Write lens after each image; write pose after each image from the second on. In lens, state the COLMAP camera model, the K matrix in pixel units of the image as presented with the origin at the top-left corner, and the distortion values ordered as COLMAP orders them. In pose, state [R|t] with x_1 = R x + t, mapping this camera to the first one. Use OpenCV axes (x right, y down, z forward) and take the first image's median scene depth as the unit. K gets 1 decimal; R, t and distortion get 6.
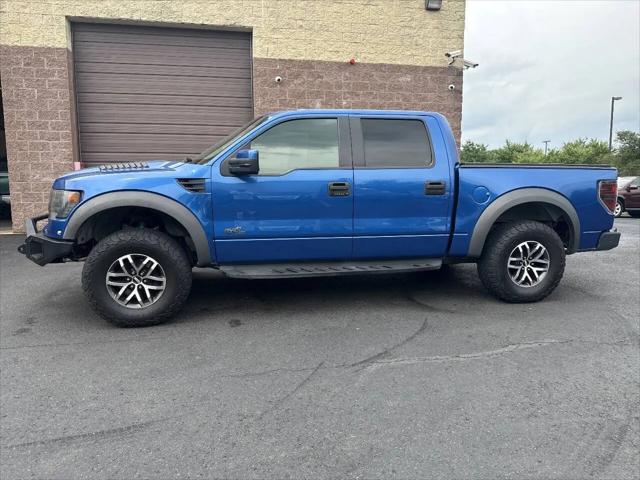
lens RADIAL K [[460.9, 0, 321.4], [0, 460.9, 235.2], [0, 0, 1]] dist [0.035125, -0.049707]
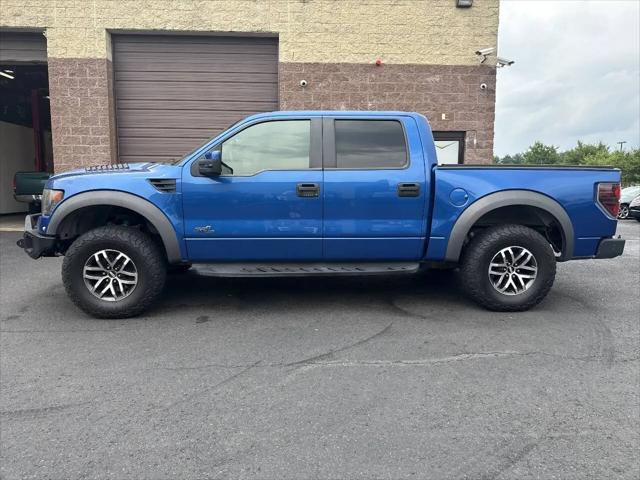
lens RADIAL K [[460.9, 0, 320.7], [0, 460.9, 234.8], [0, 0, 1]] dist [0.035125, -0.049707]
pose [[0.990735, 0.018636, -0.134523, 0.186657], [-0.019607, 0.999790, -0.005892, 0.002538], [0.134385, 0.008475, 0.990893, 0.009204]]
